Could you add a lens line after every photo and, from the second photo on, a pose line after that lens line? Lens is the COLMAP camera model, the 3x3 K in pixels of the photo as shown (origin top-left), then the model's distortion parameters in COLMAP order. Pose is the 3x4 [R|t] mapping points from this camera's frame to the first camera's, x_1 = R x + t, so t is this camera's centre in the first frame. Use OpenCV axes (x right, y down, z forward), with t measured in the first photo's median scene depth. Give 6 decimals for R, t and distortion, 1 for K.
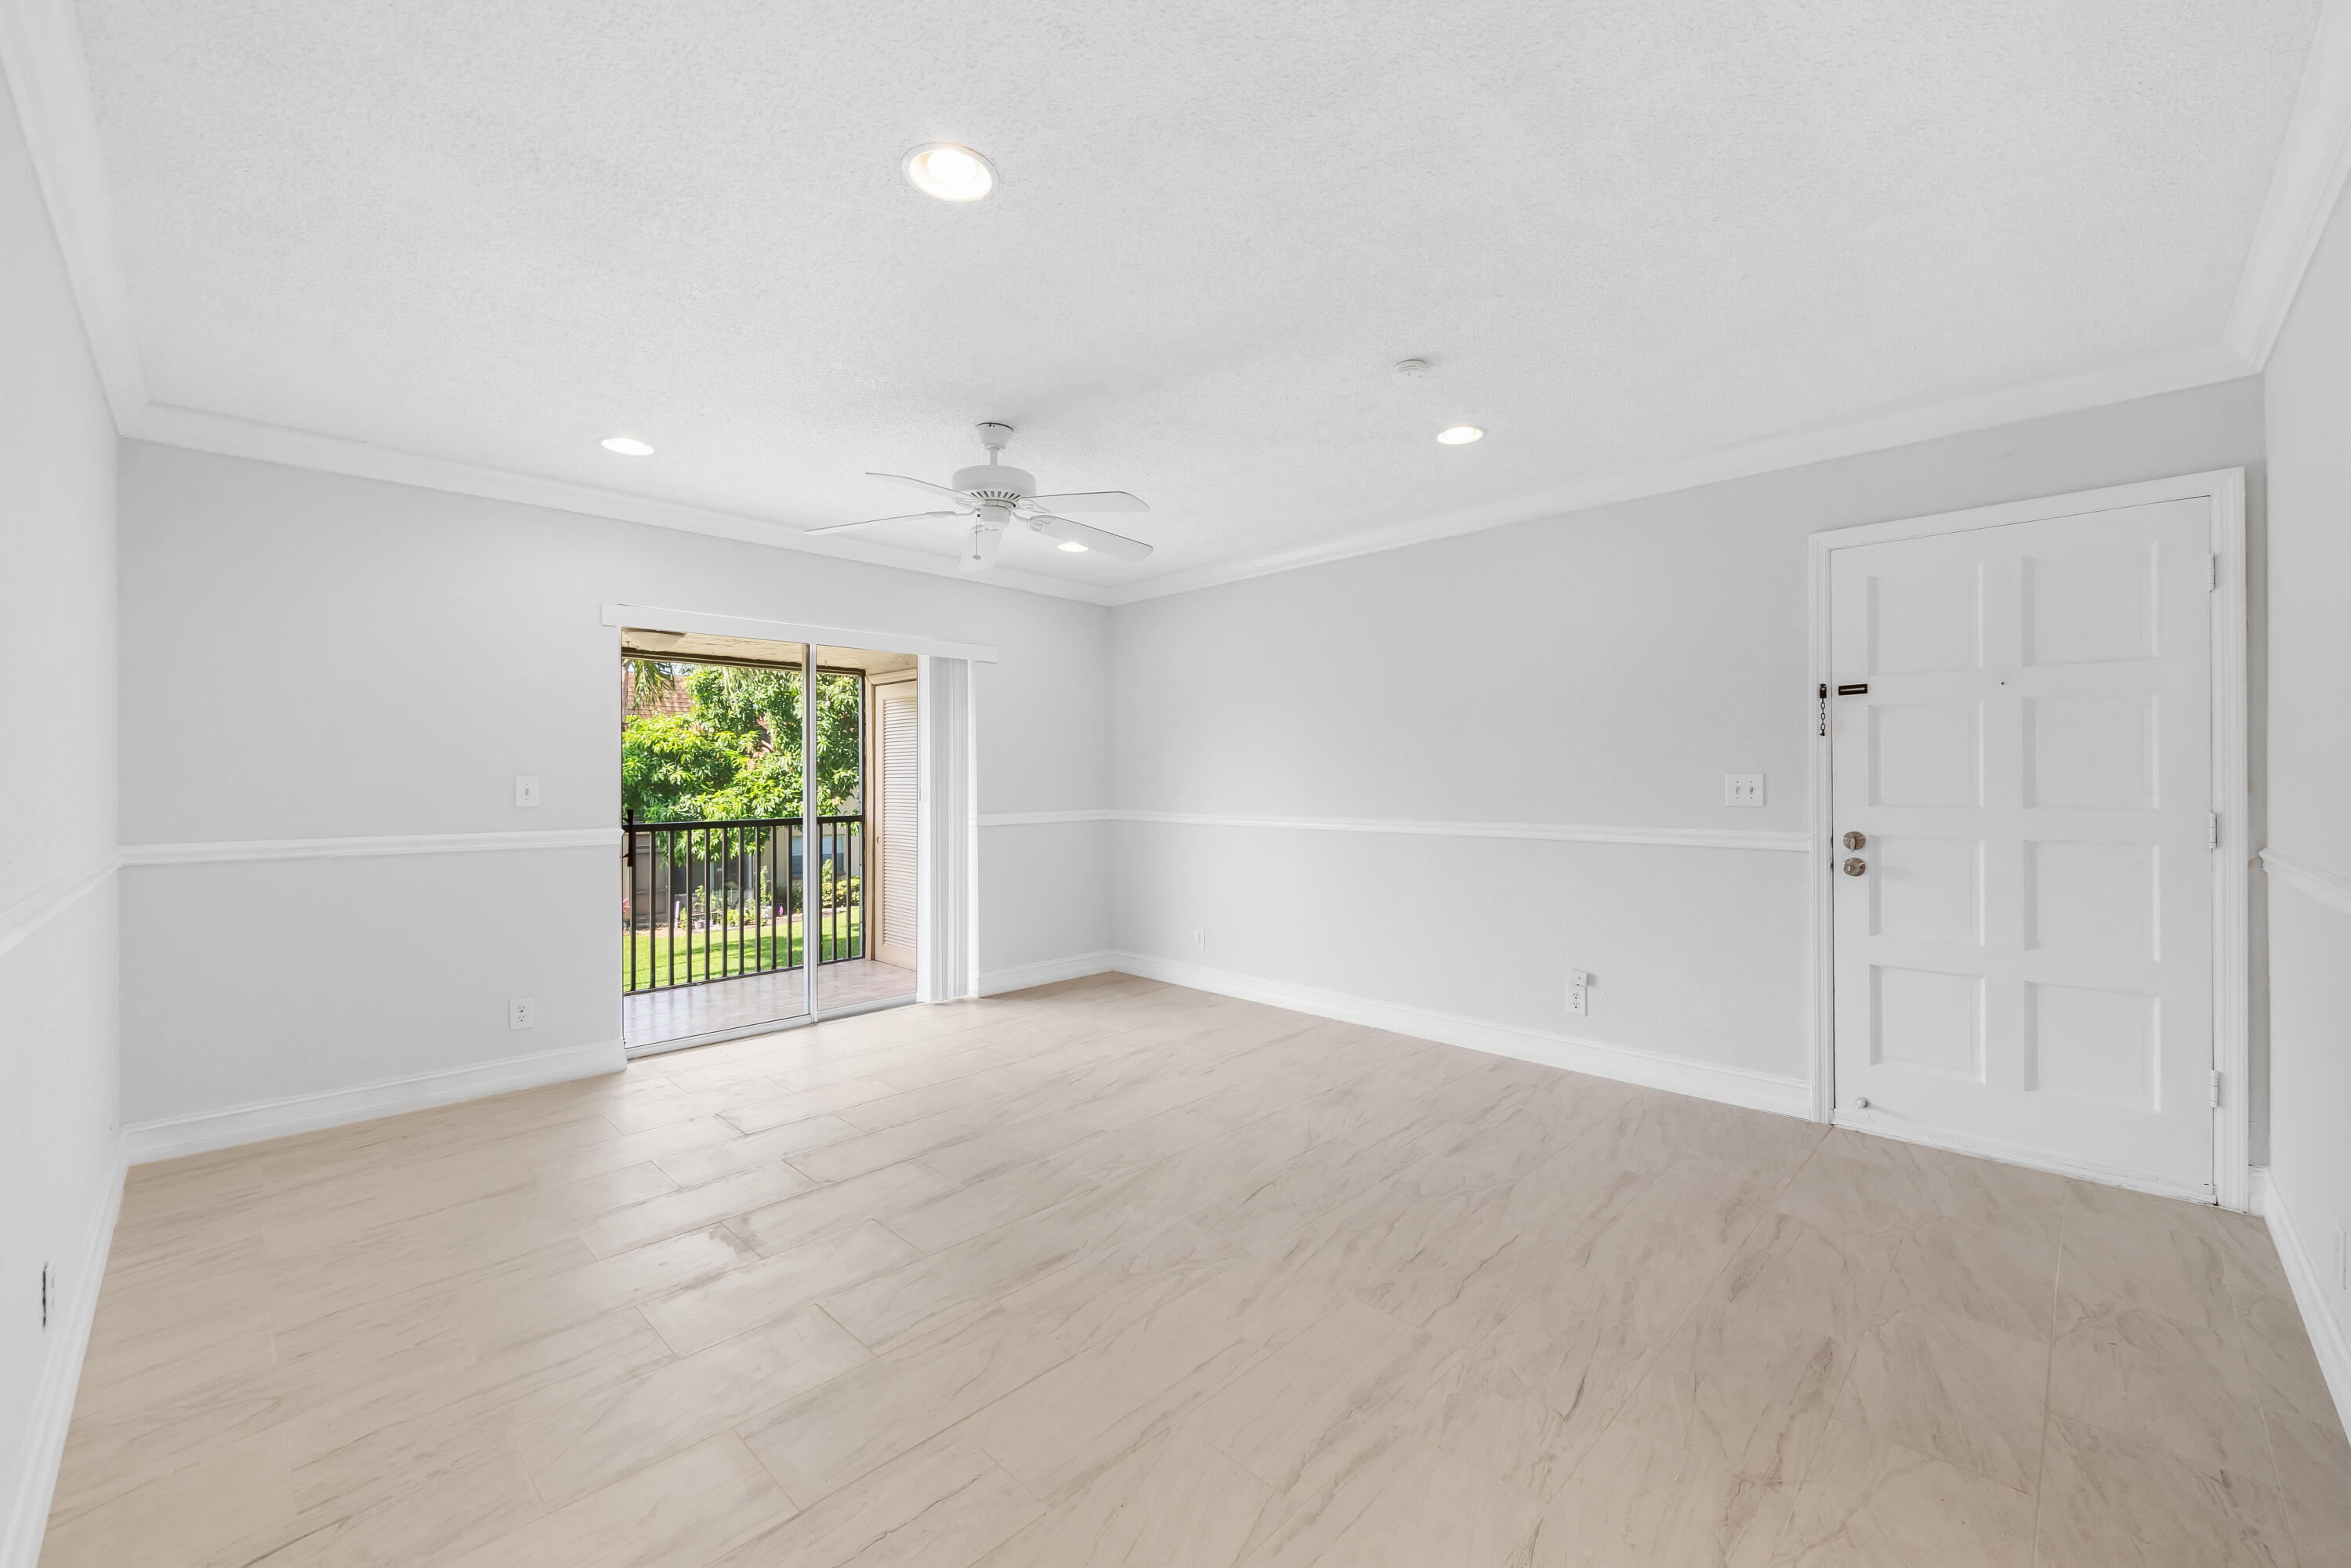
lens RADIAL K [[930.7, 0, 1186.9], [0, 930.7, 779.6], [0, 0, 1]] dist [0.000625, -0.002958]
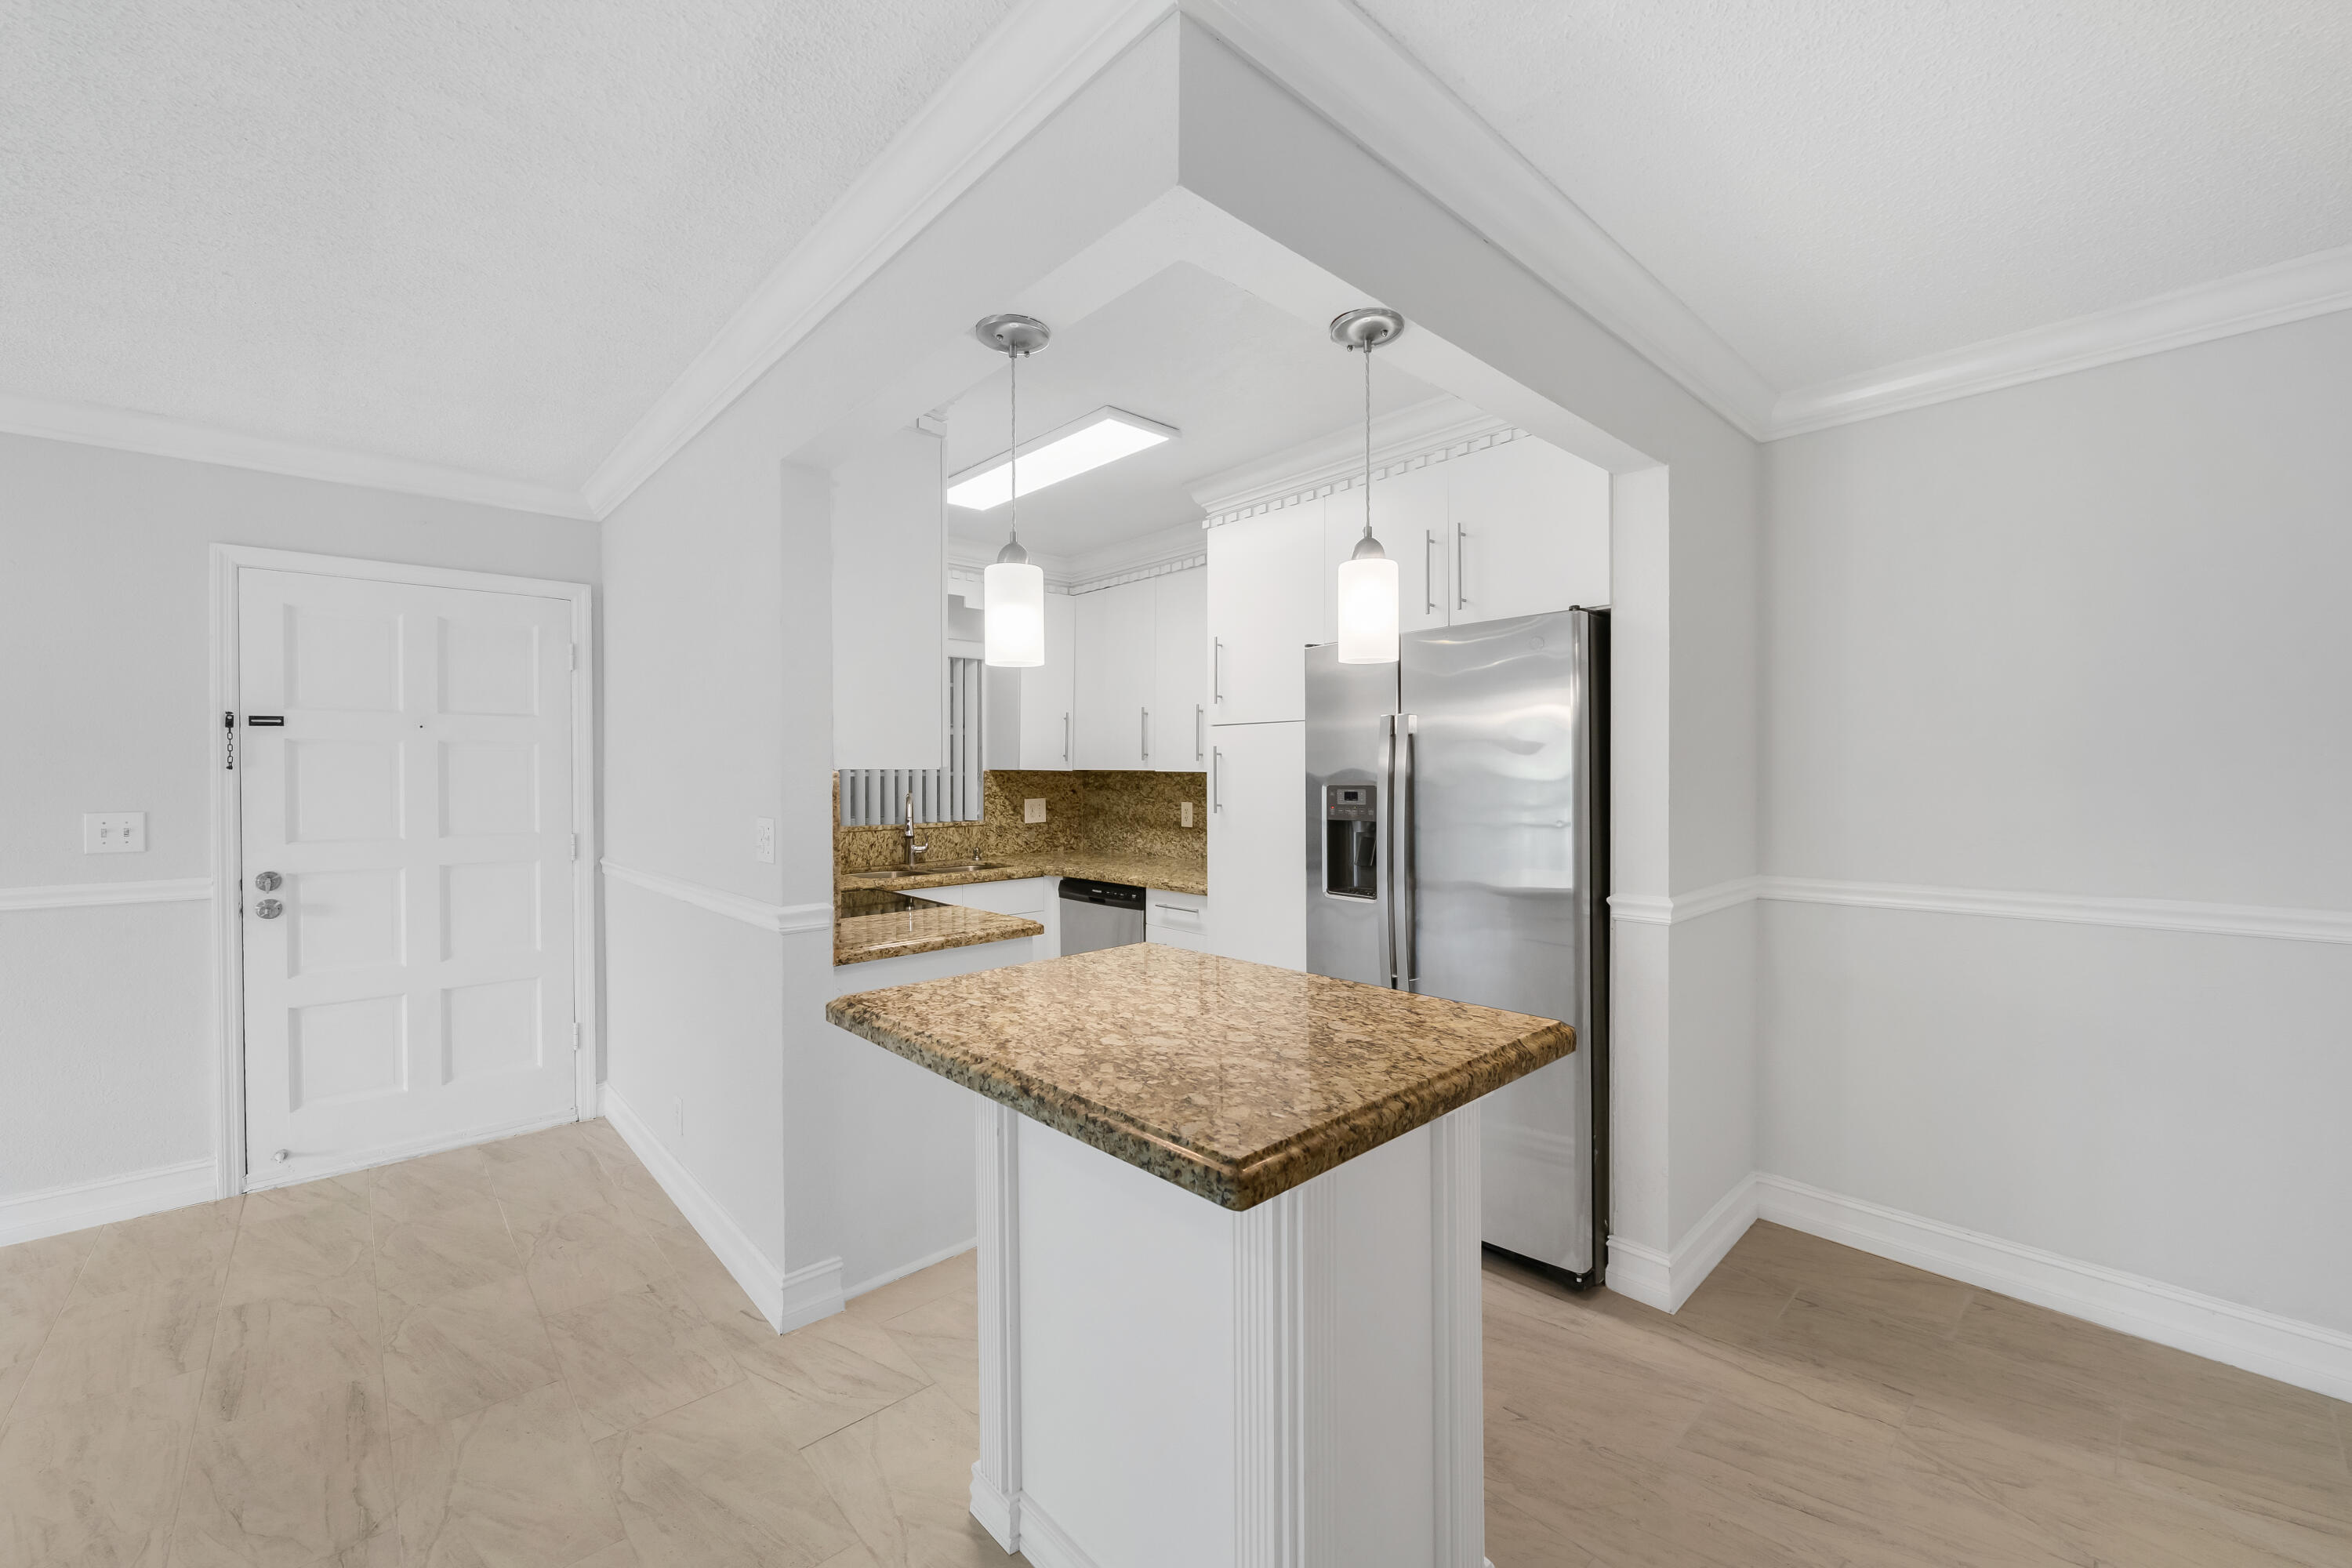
lens RADIAL K [[931.1, 0, 1187.4], [0, 931.1, 779.6], [0, 0, 1]] dist [0.000625, -0.002958]
pose [[0.055424, -0.003998, 0.998455, -0.168104], [0.004738, 0.999982, 0.003741, -0.036169], [-0.998452, 0.004523, 0.055441, 0.019164]]
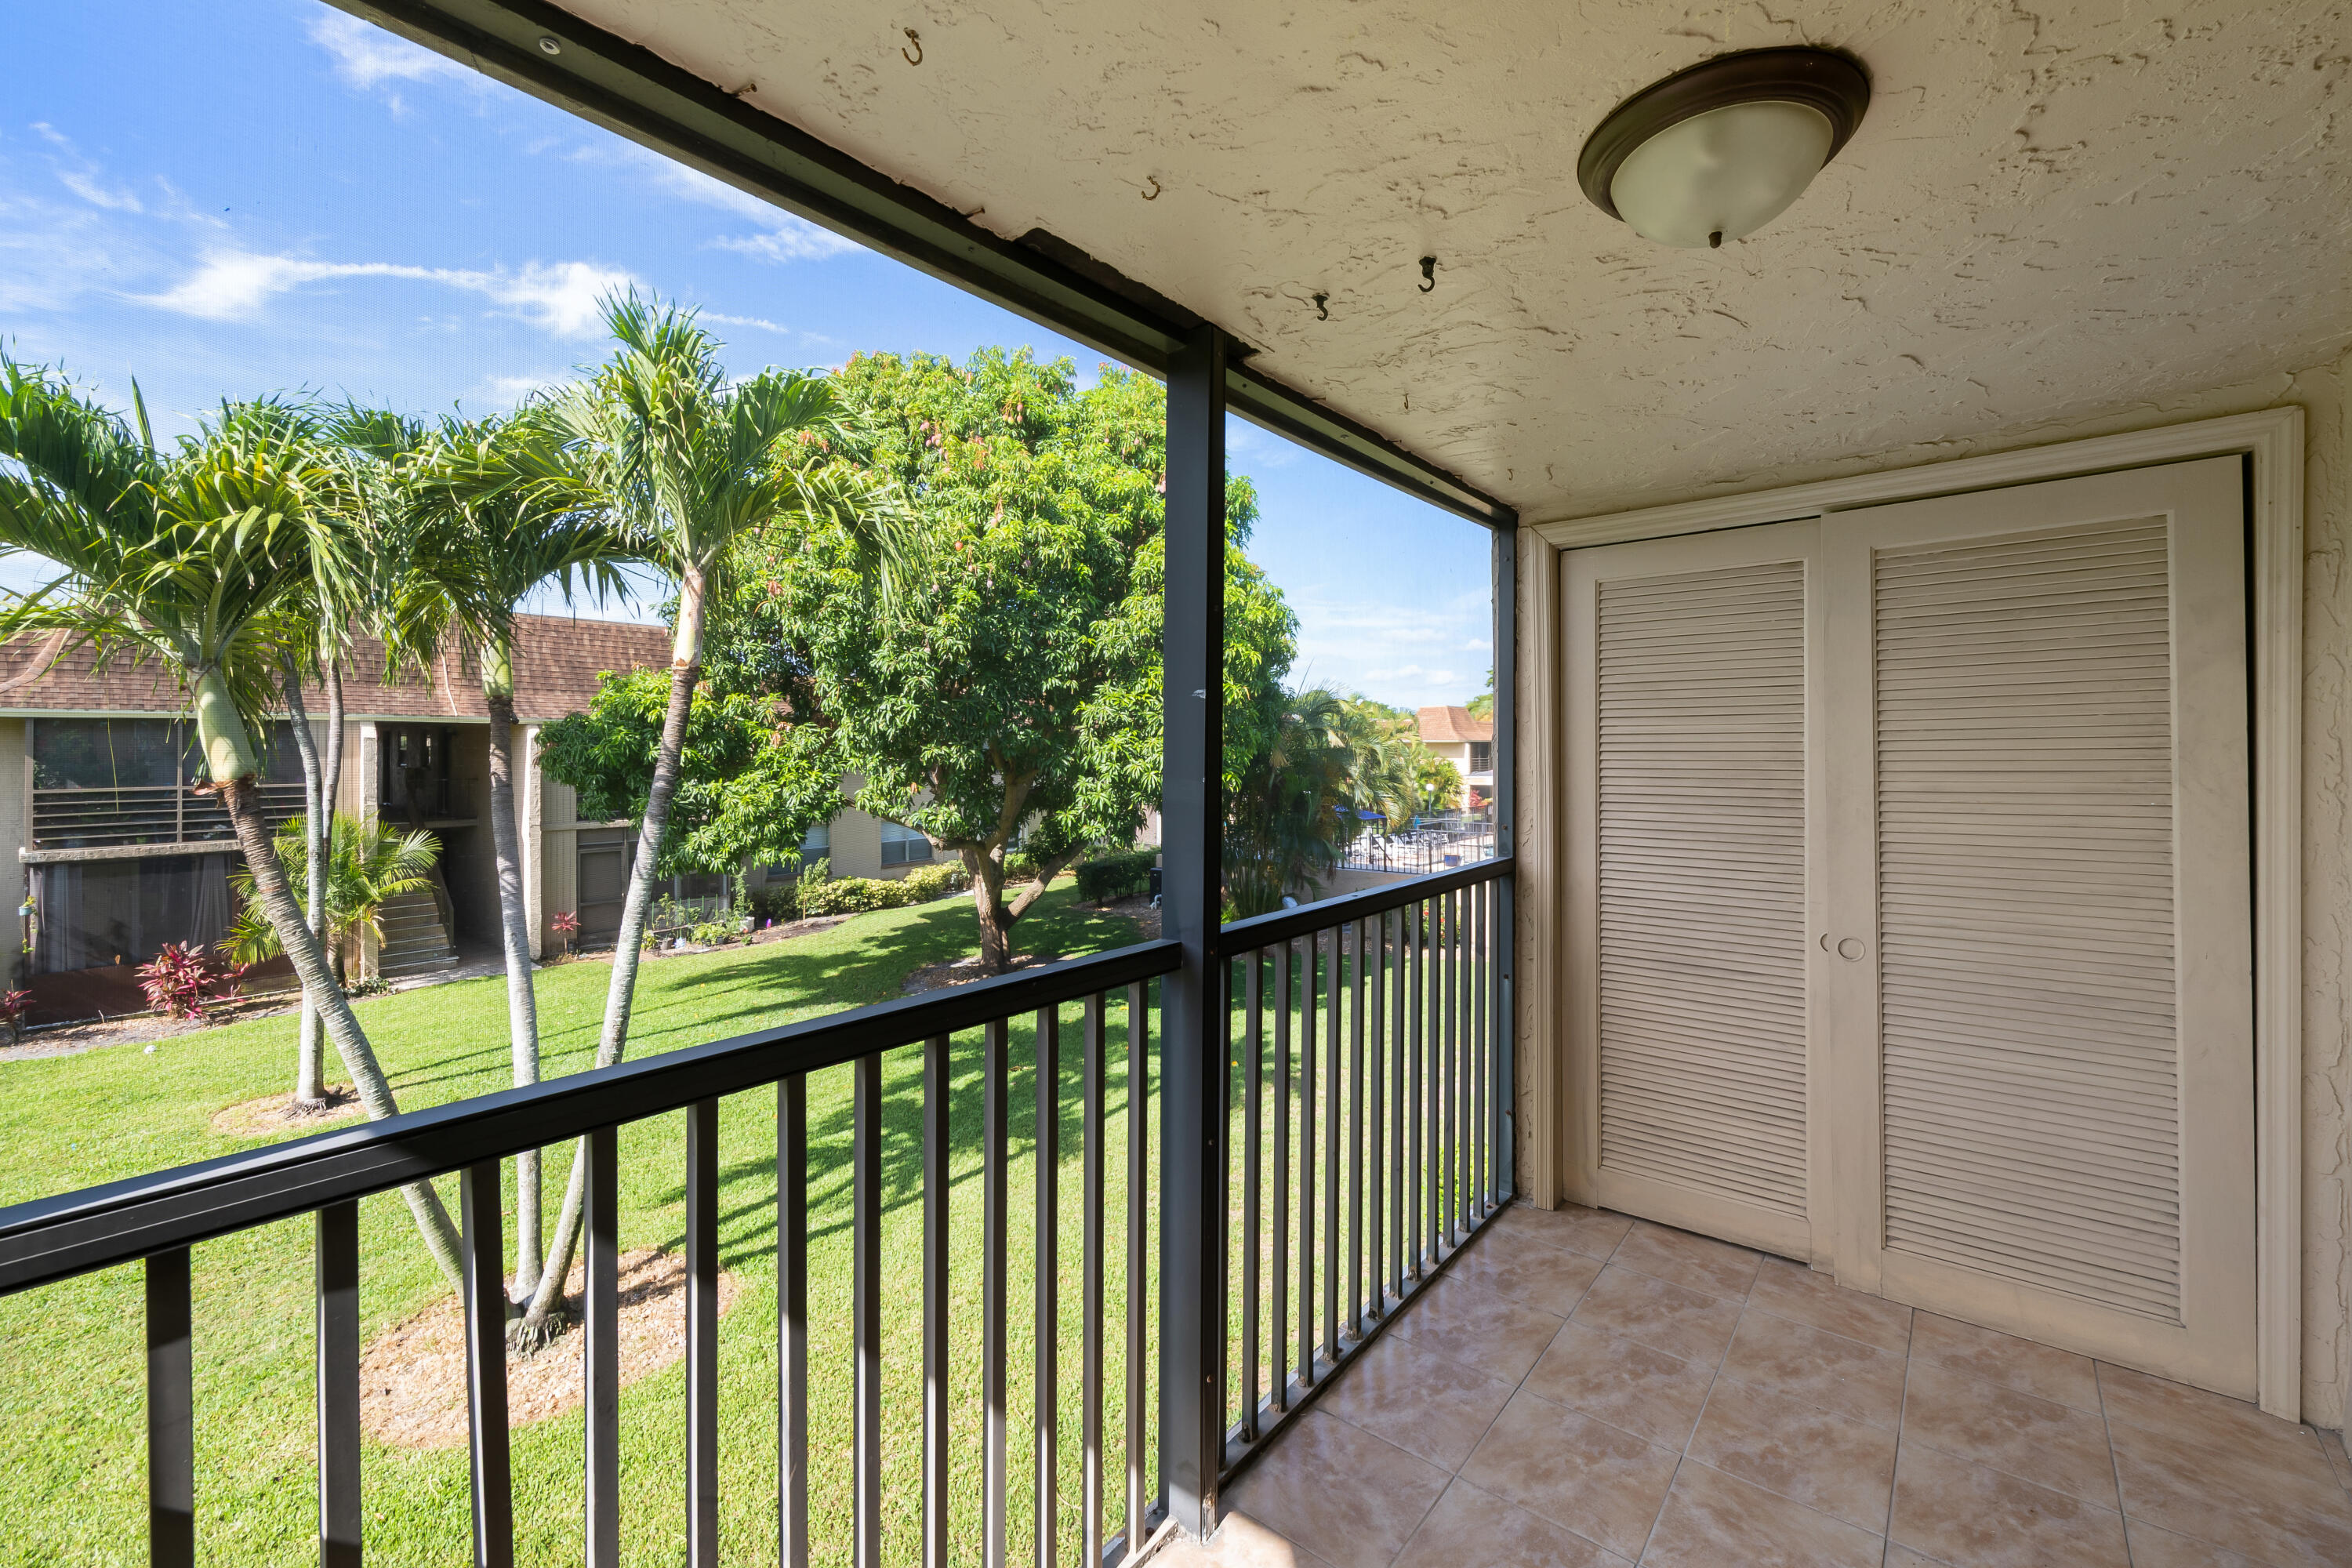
lens RADIAL K [[963.5, 0, 1211.0], [0, 963.5, 756.2], [0, 0, 1]] dist [-0.000520, -0.000104]
pose [[0.995961, 0.000679, 0.089788, -1.076556], [-0.000722, 1.000000, 0.000439, -0.016563], [-0.089788, -0.000502, 0.995961, 1.181823]]
